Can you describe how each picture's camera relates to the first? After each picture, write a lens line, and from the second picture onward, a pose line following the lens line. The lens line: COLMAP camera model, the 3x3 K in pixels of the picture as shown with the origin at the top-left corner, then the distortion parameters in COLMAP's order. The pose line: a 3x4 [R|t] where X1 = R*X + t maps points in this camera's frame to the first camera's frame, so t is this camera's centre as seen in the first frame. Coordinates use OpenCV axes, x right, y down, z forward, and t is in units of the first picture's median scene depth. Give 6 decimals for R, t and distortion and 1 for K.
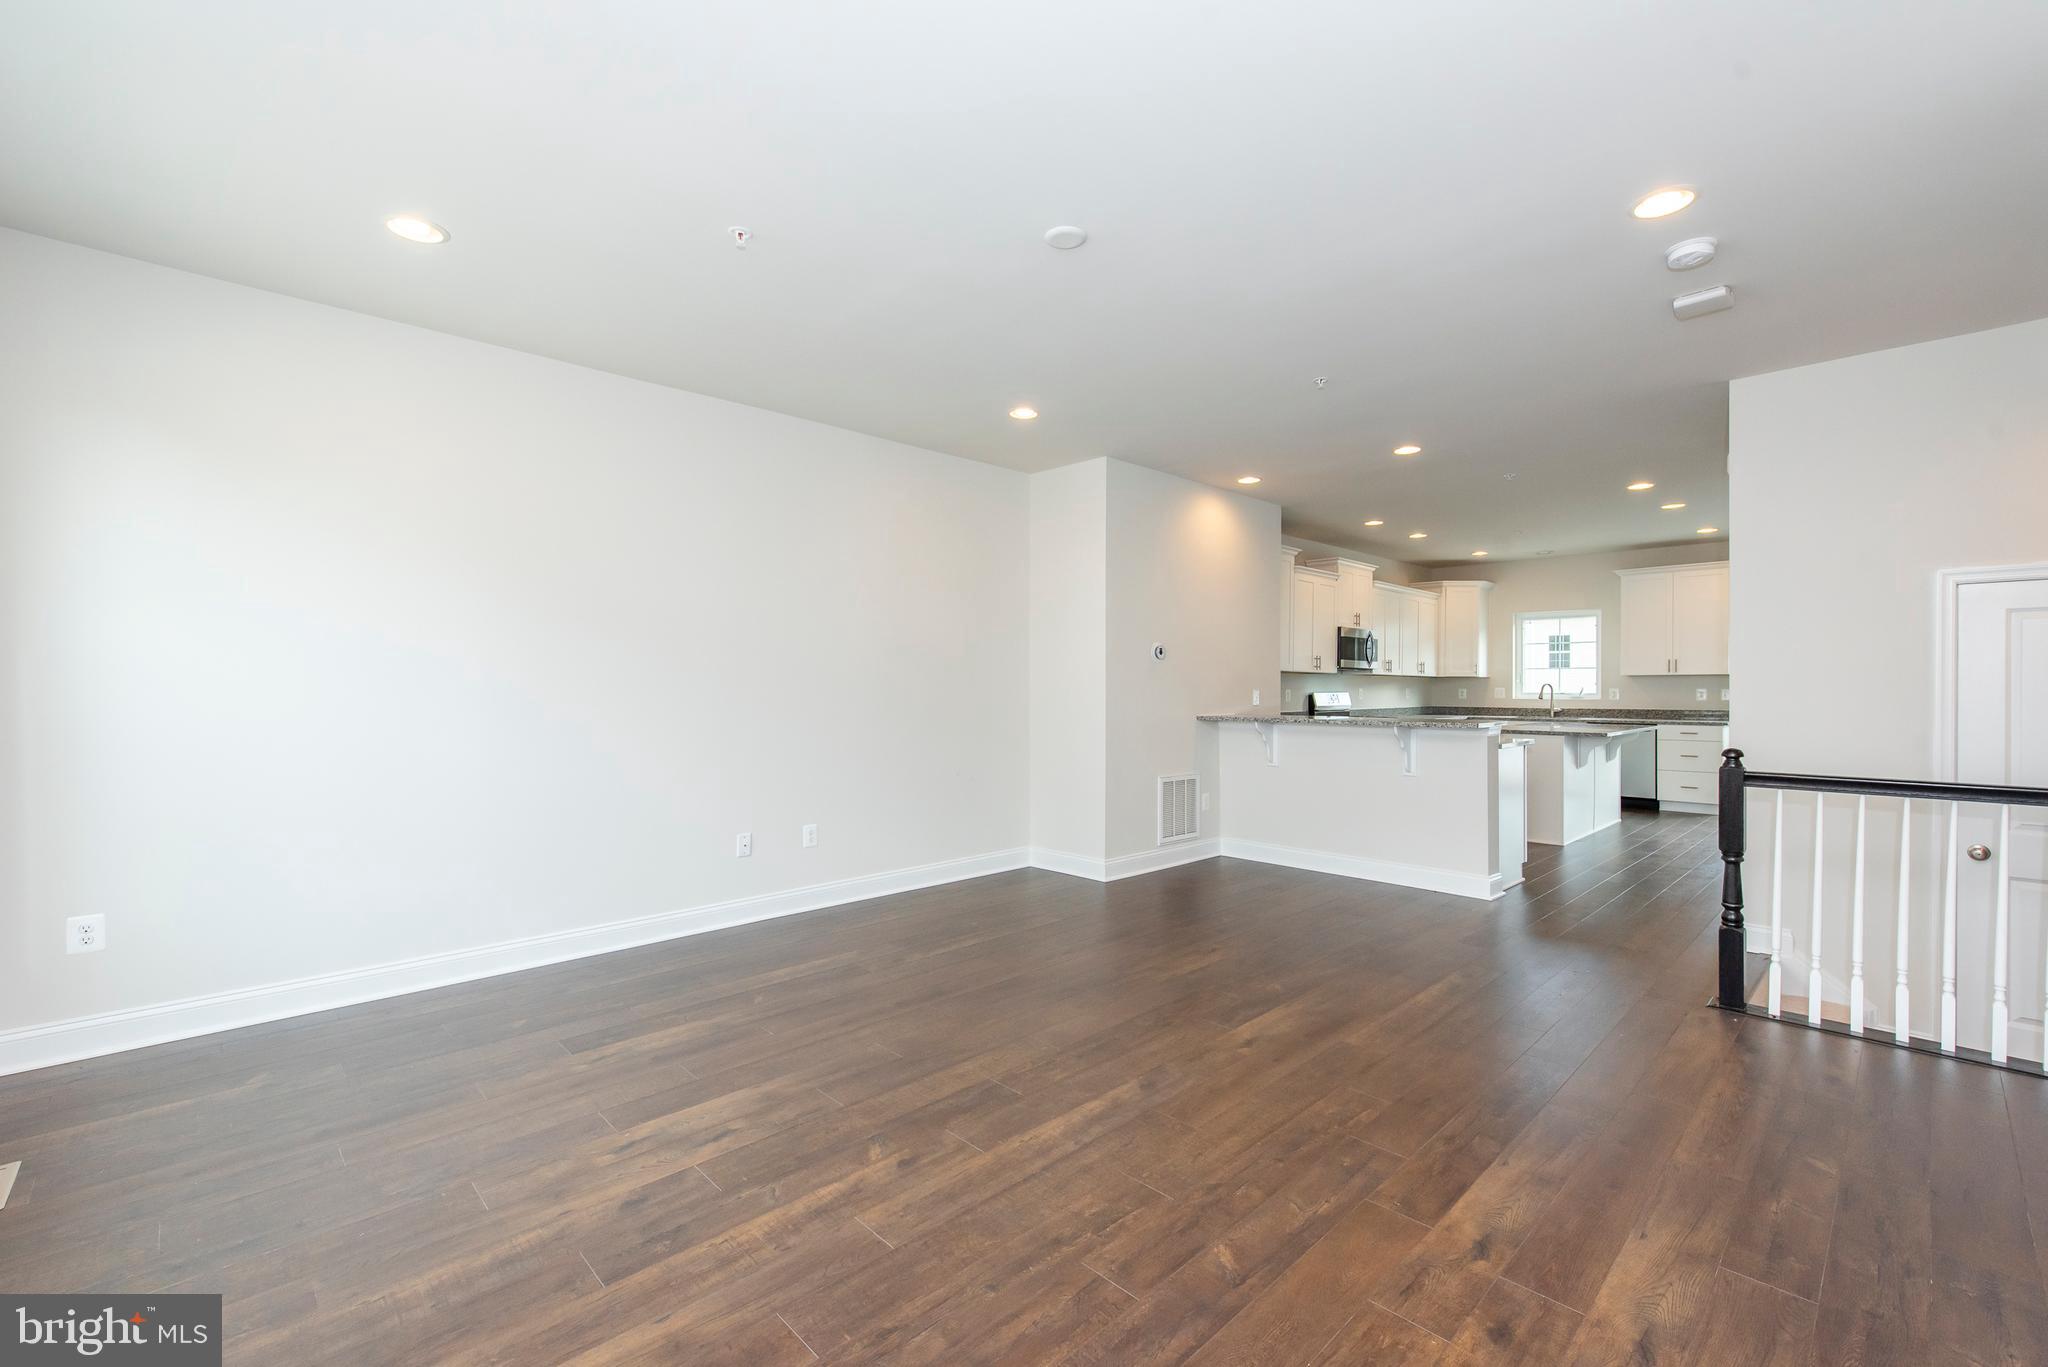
lens RADIAL K [[866.2, 0, 1024.7], [0, 866.2, 689.3], [0, 0, 1]] dist [0.009040, -0.000108]
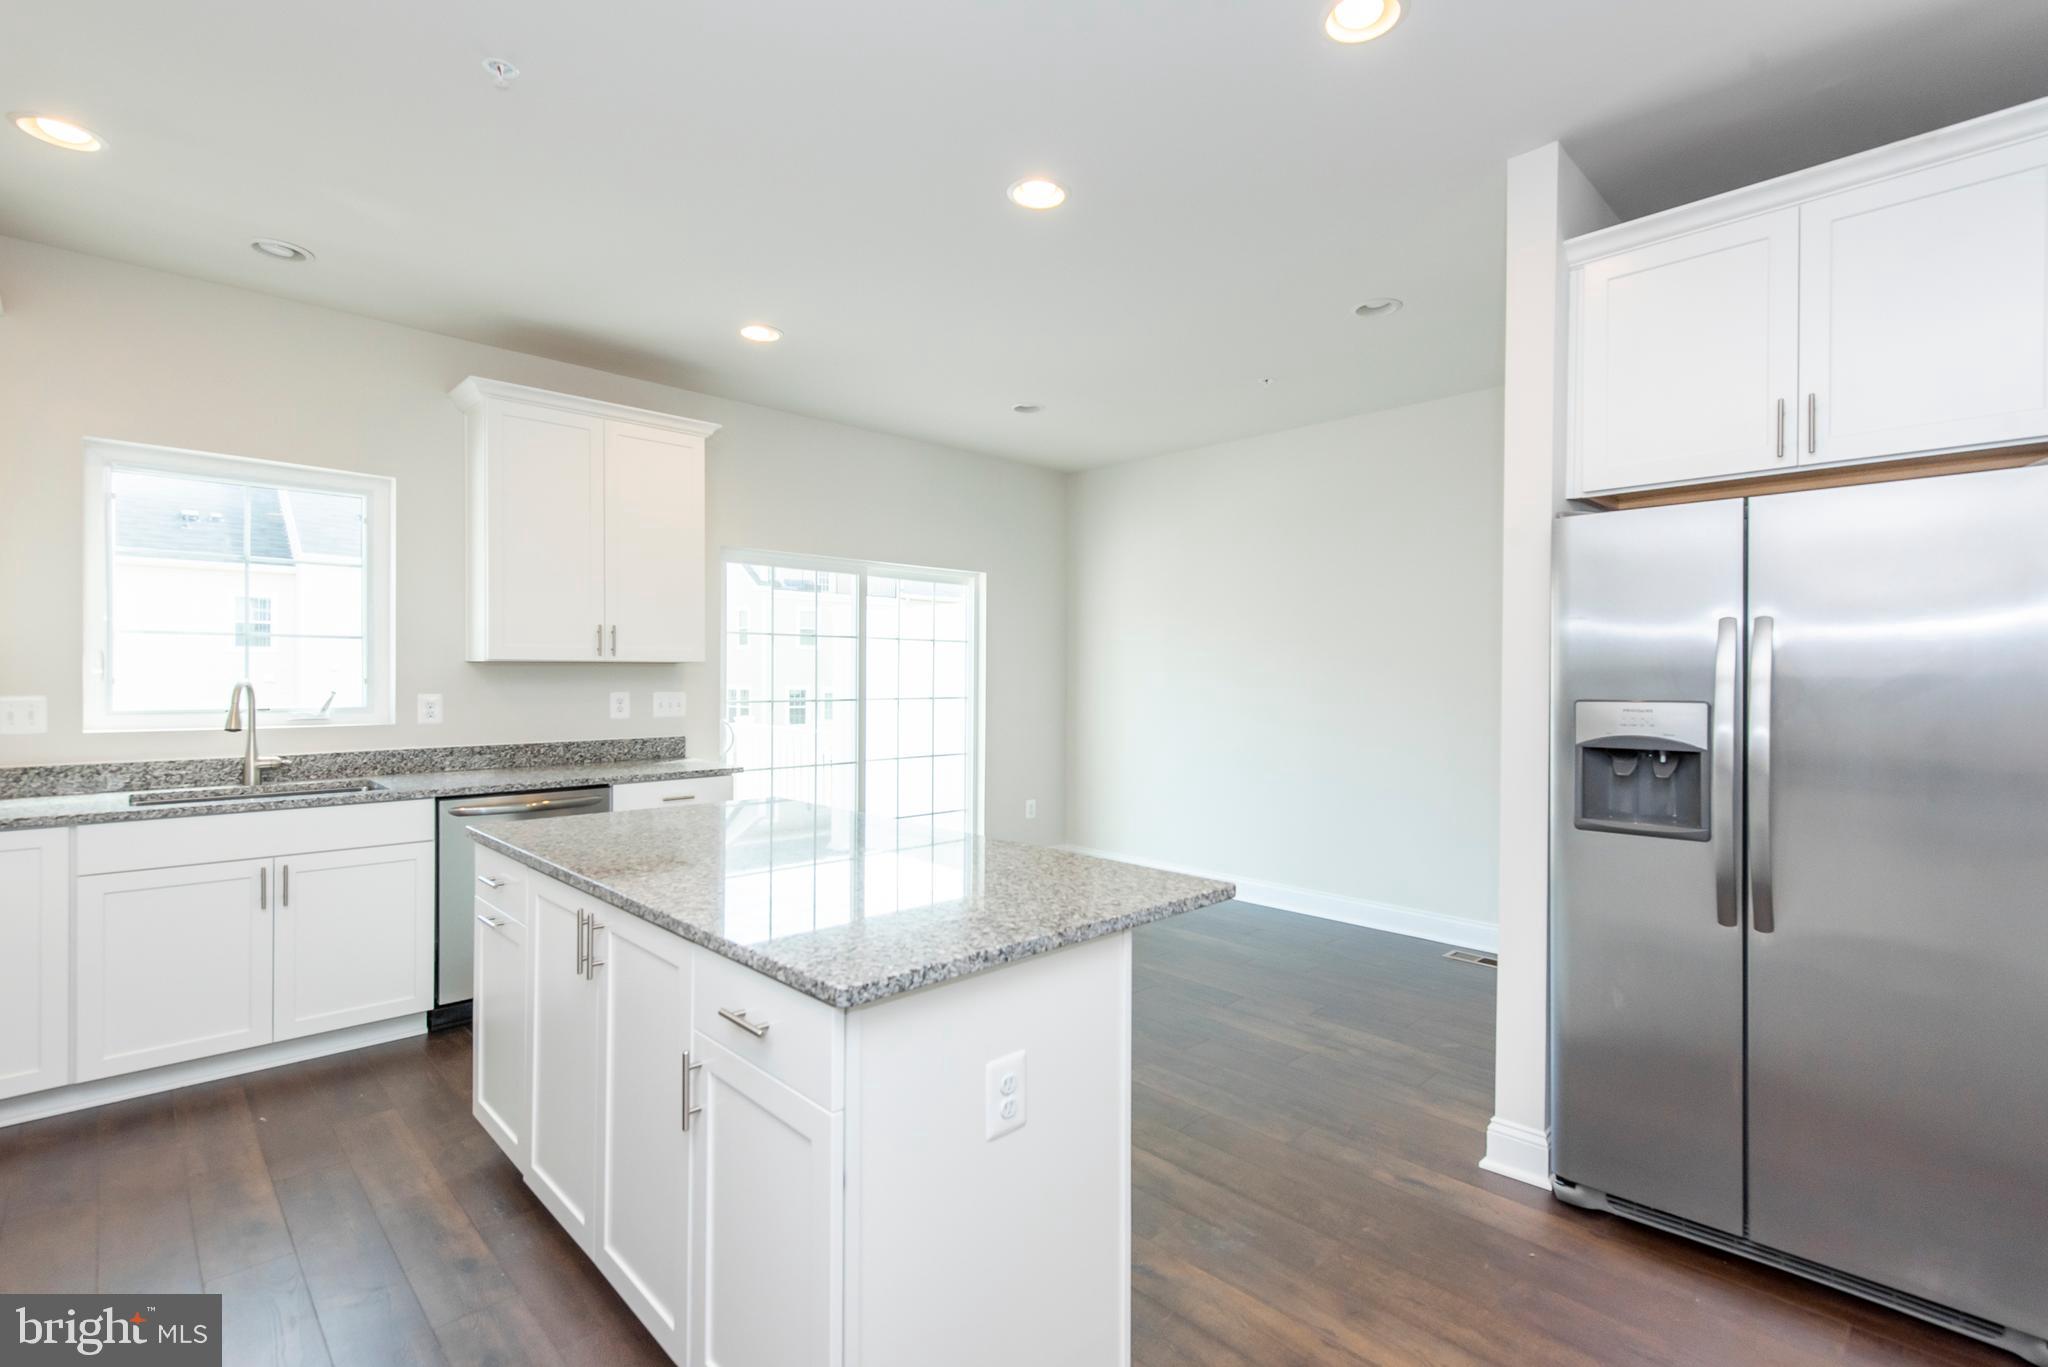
lens RADIAL K [[950.4, 0, 1051.7], [0, 950.4, 680.4], [0, 0, 1]] dist [0.015448, -0.007276]
pose [[-0.015405, -0.006202, 0.999862, 0.728151], [-0.000693, 0.999981, 0.006192, -0.026549], [-0.999881, -0.000598, -0.015409, 2.077202]]
